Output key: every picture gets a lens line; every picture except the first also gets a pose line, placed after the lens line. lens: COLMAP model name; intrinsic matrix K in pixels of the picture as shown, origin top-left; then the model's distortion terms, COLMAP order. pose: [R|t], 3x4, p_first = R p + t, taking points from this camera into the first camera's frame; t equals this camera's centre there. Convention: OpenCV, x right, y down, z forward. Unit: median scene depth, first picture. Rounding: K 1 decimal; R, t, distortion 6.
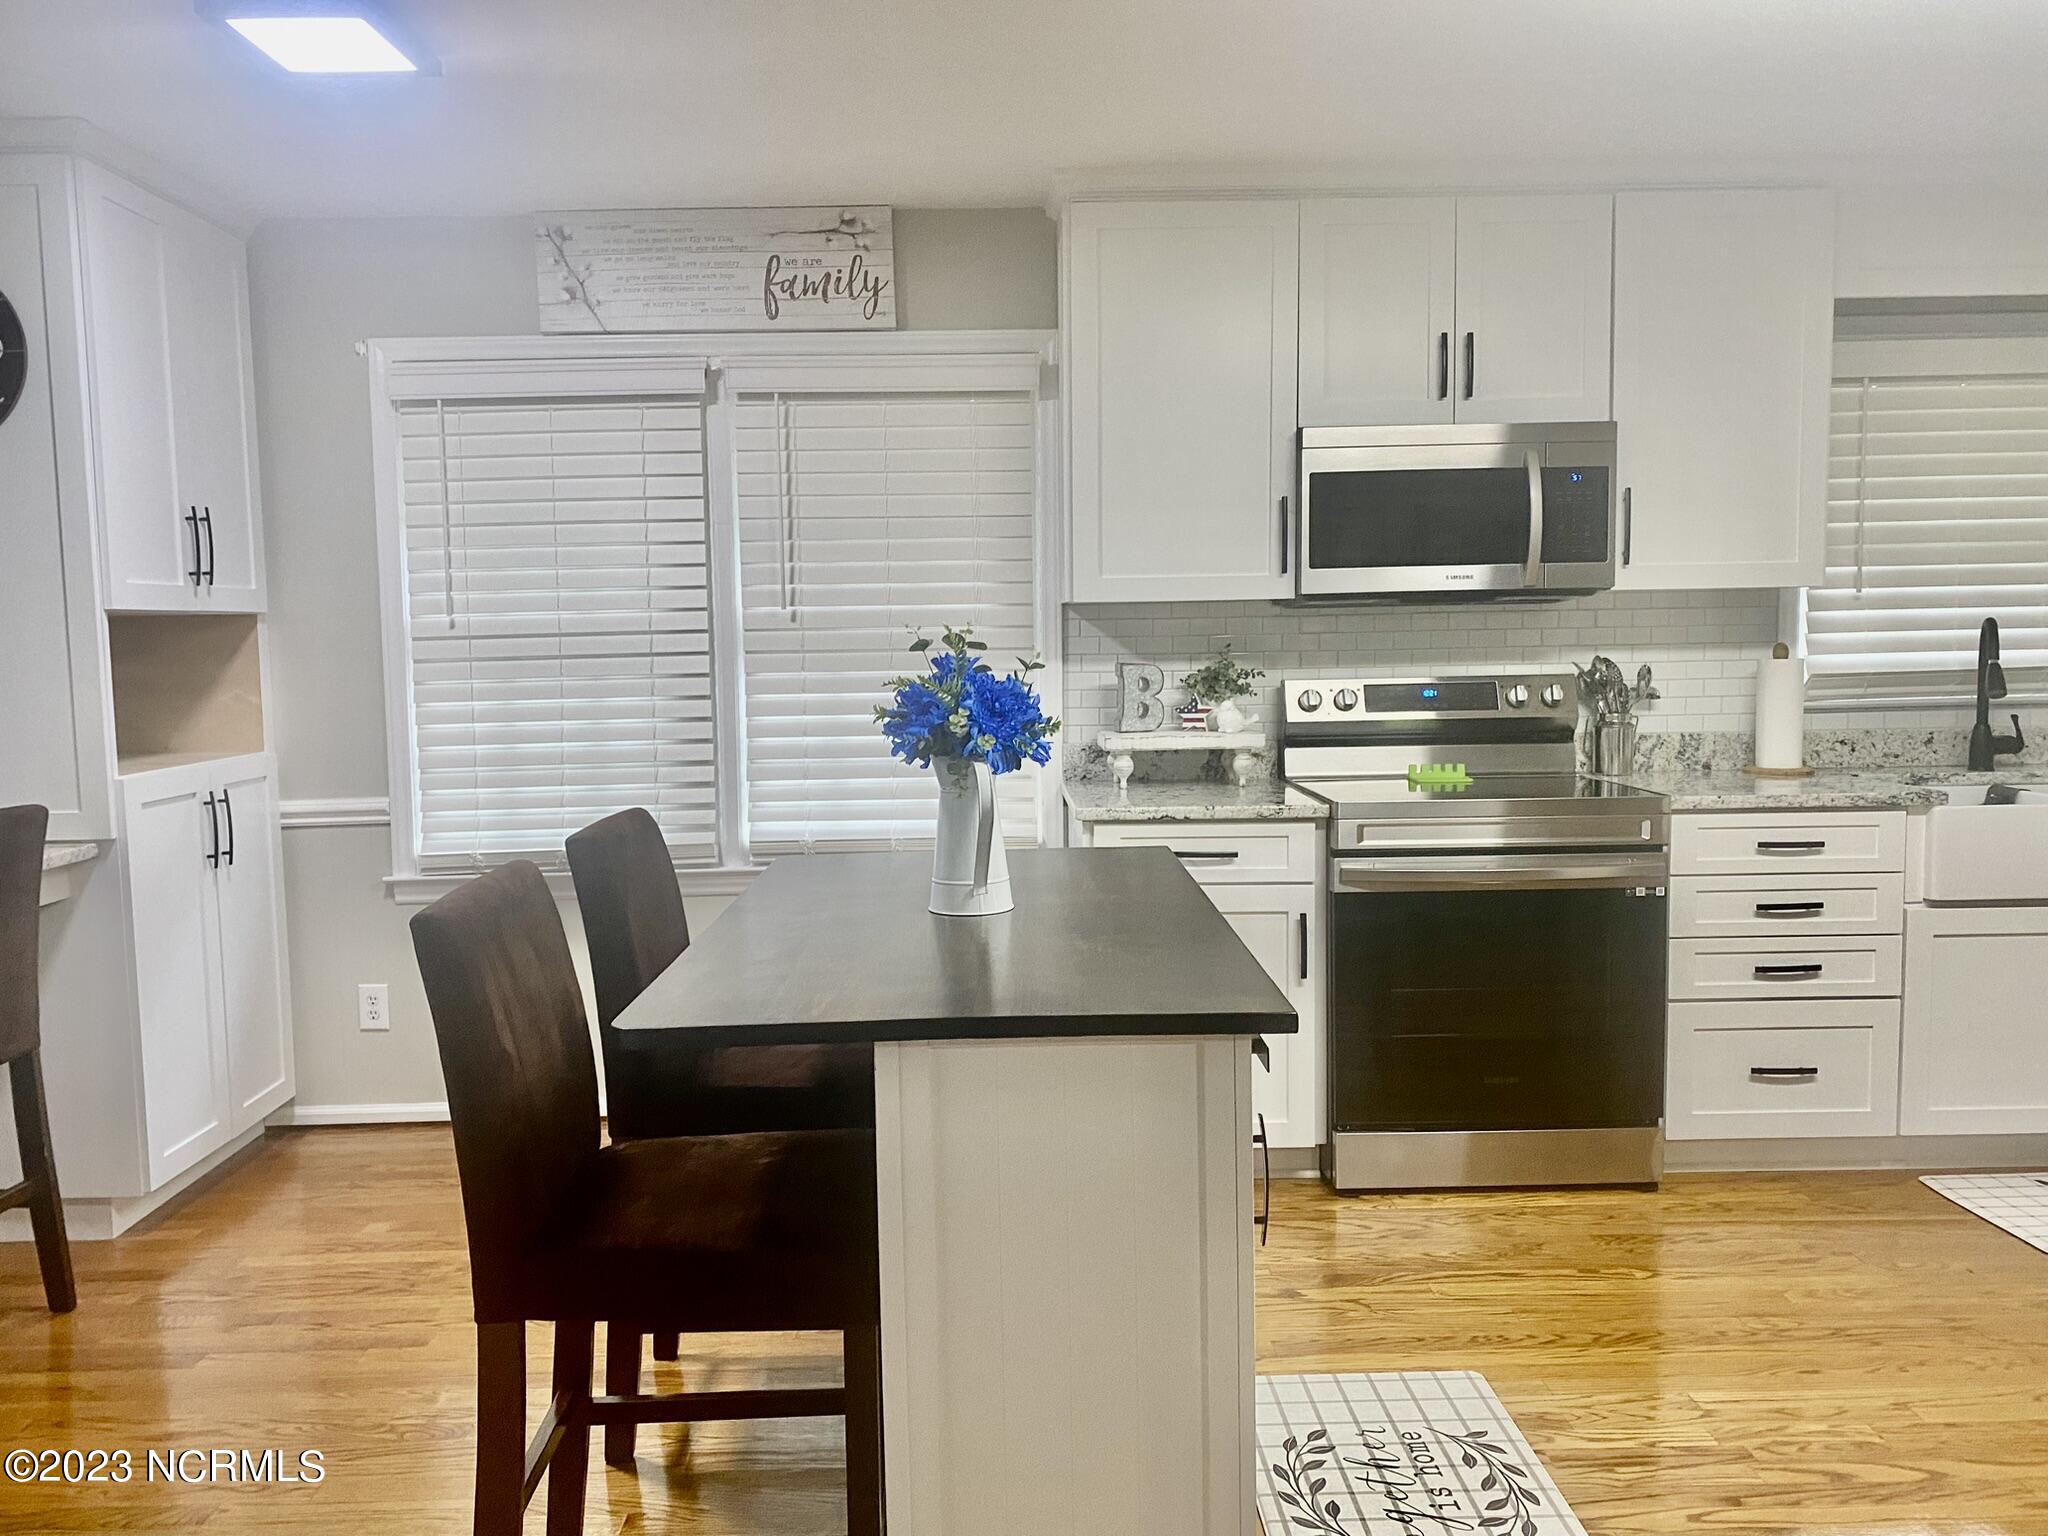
lens RADIAL K [[1549.9, 0, 1004.5], [0, 1549.9, 771.3], [0, 0, 1]] dist [0.048555, -0.065657]
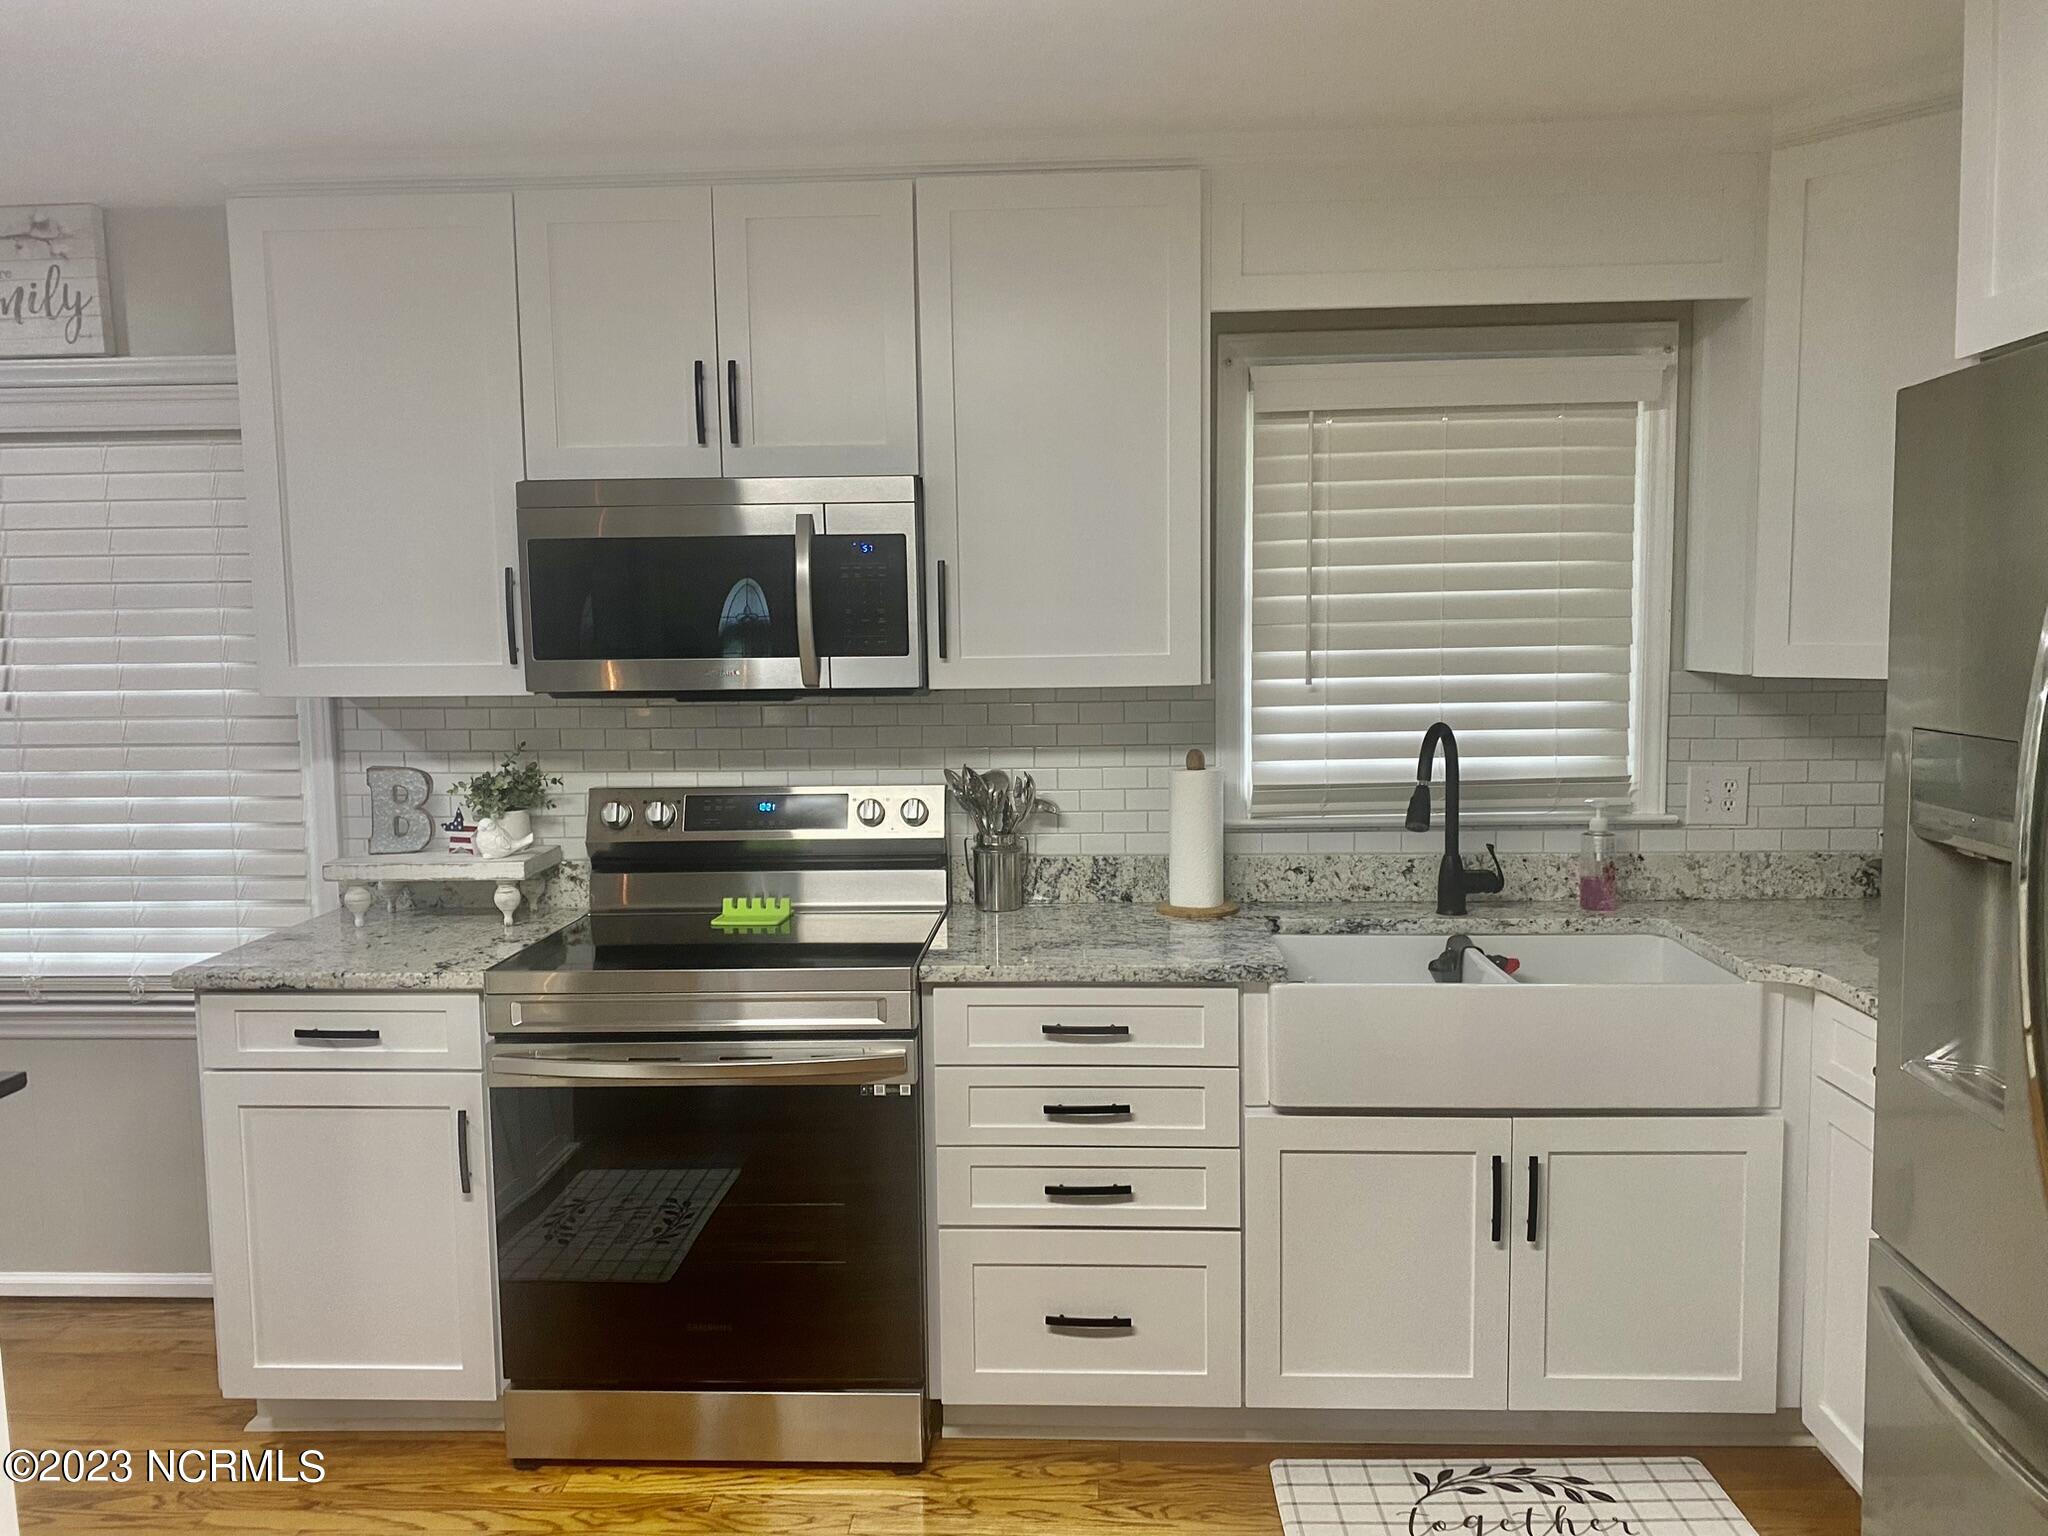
lens RADIAL K [[1549.9, 0, 1019.1], [0, 1549.9, 786.2], [0, 0, 1]] dist [0.048555, -0.065657]
pose [[0.998084, 0.008641, -0.061273, 0.461752], [-0.007742, 0.999859, 0.014900, -0.075221], [0.061393, -0.014397, 0.998010, 0.212378]]
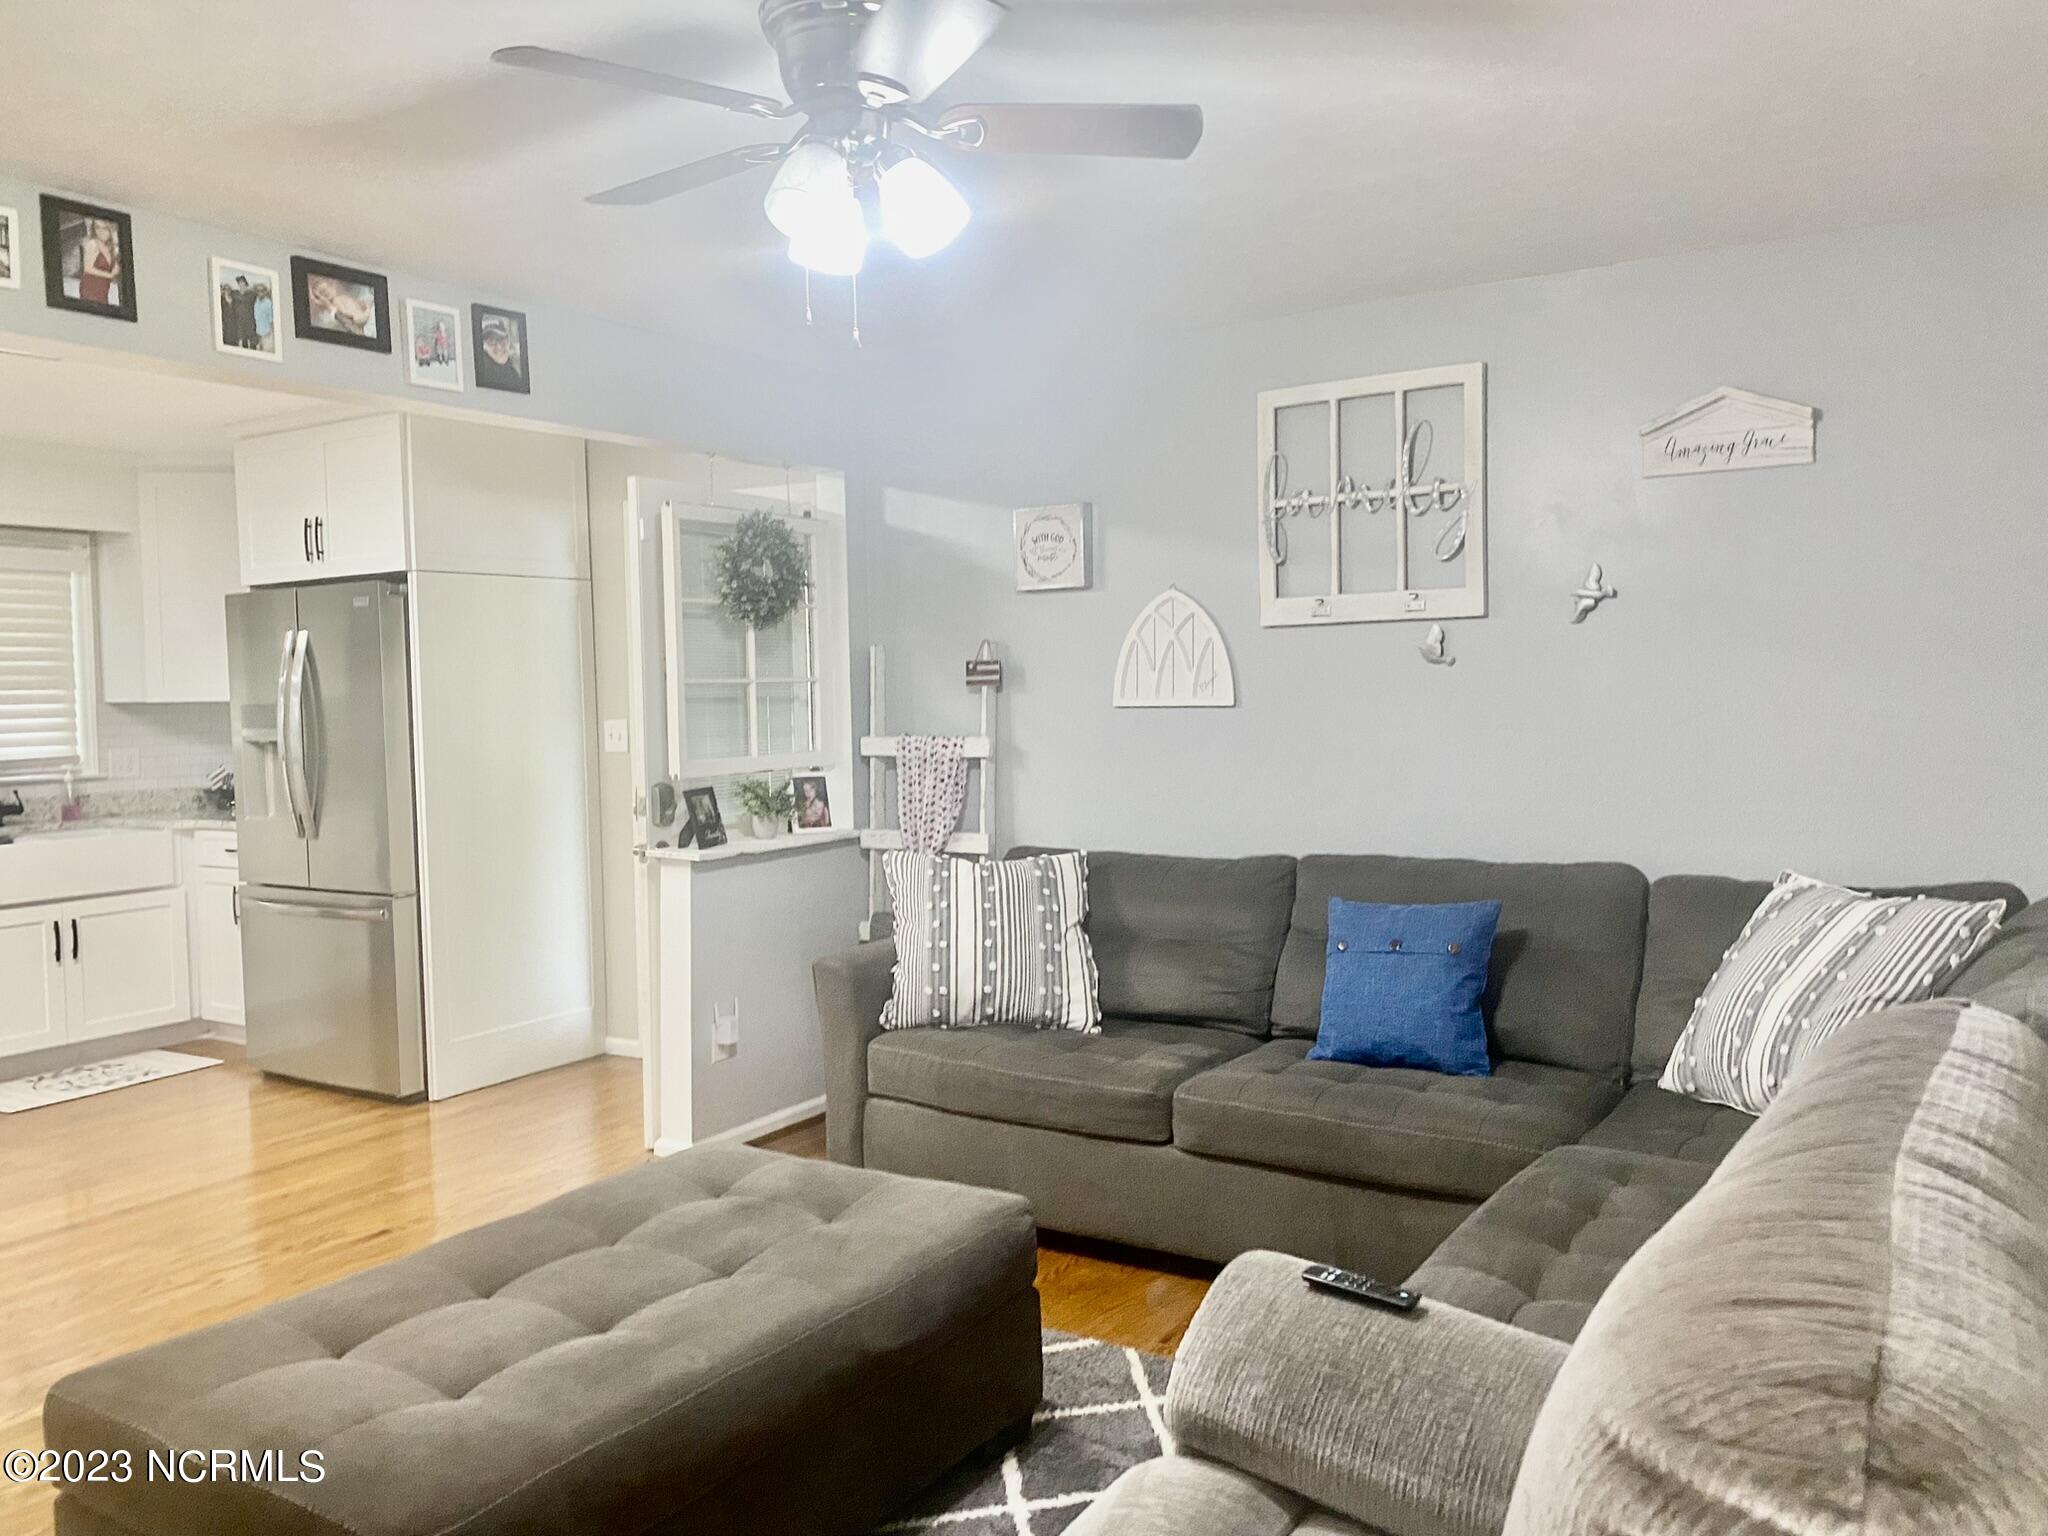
lens RADIAL K [[1549.9, 0, 1067.5], [0, 1549.9, 748.4], [0, 0, 1]] dist [0.048555, -0.065657]
pose [[0.533006, -0.028103, 0.845645, -0.099468], [0.088453, 0.995823, -0.022657, 0.049964], [-0.841476, 0.086876, 0.533265, -0.691177]]
